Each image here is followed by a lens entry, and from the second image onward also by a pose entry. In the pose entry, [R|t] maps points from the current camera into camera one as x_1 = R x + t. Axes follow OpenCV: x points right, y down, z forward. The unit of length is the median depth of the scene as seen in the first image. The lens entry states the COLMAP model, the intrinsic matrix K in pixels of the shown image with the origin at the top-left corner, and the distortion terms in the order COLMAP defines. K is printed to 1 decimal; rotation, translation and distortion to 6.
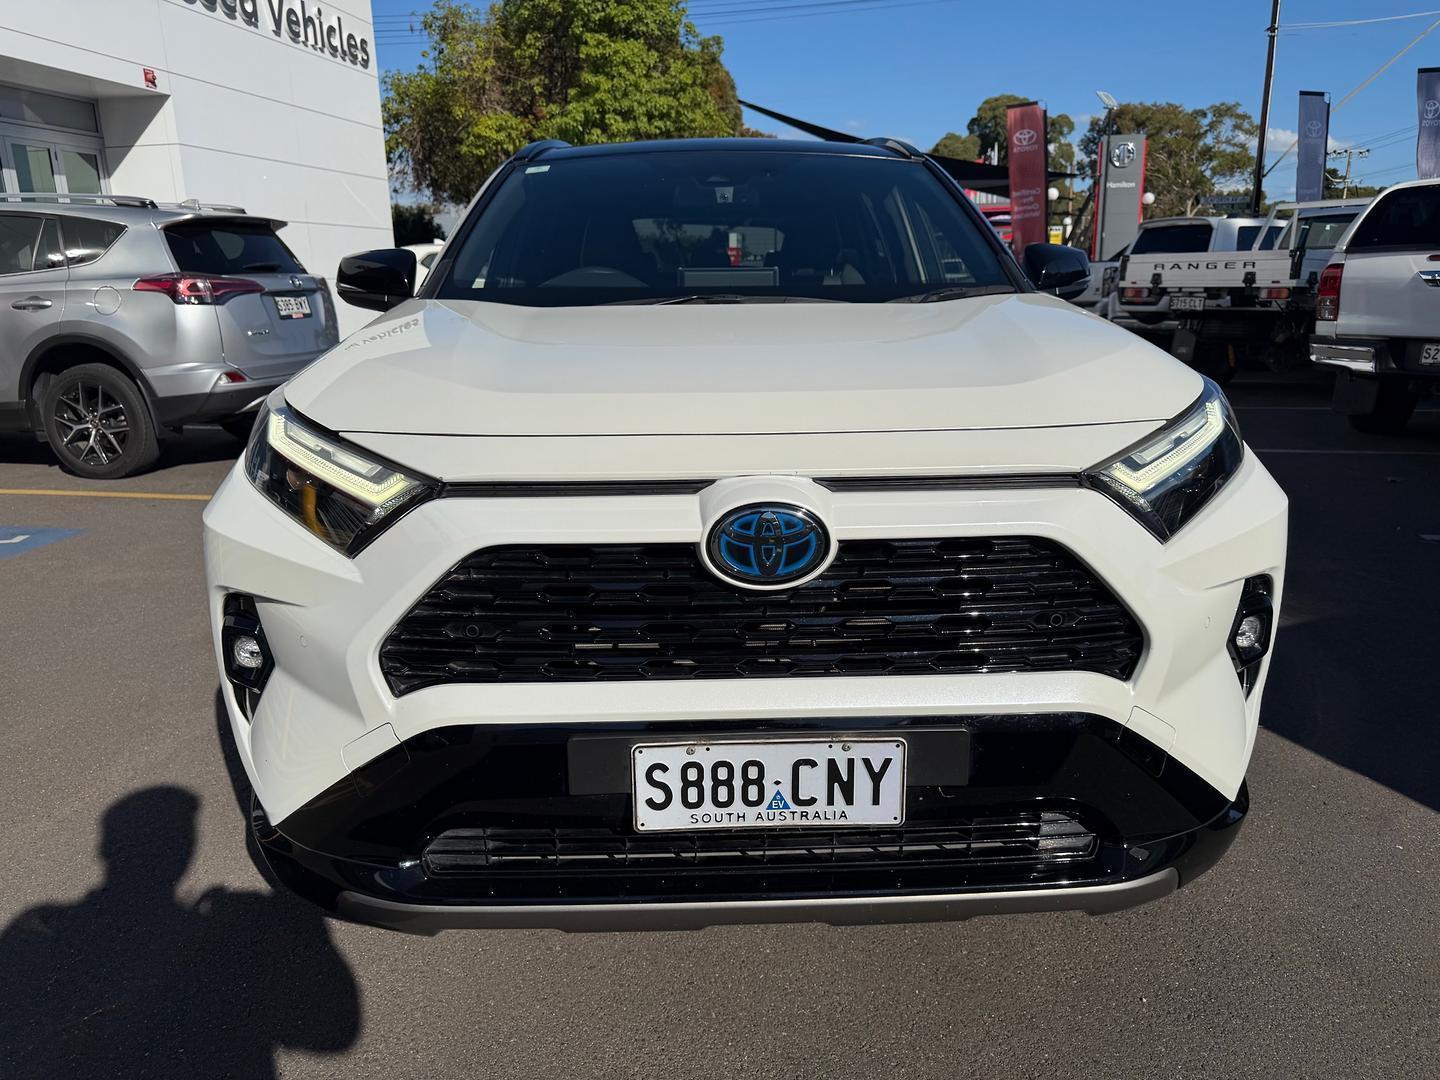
lens RADIAL K [[1068.0, 0, 719.1], [0, 1068.0, 576.5], [0, 0, 1]] dist [0.010018, -0.003462]
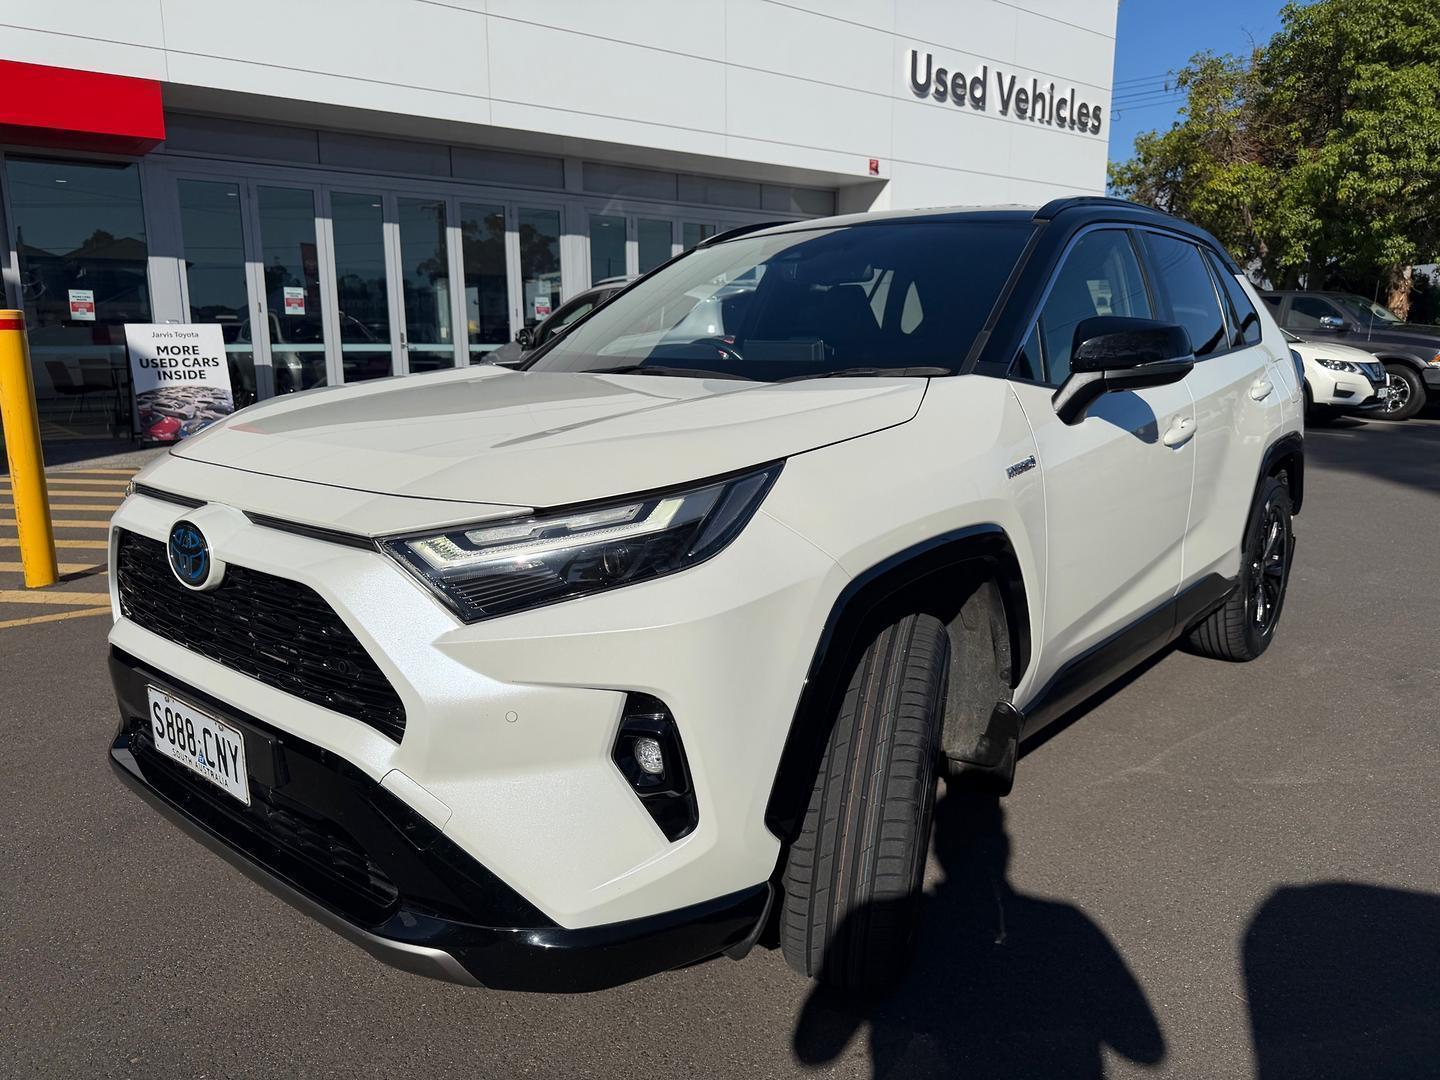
lens RADIAL K [[1068.0, 0, 719.1], [0, 1068.0, 576.5], [0, 0, 1]] dist [0.010018, -0.003462]
pose [[0.733193, 0.165032, -0.659692, 0.154583], [-0.197095, 0.980036, 0.026115, -0.018262], [0.650832, 0.110875, 0.751083, 0.049158]]
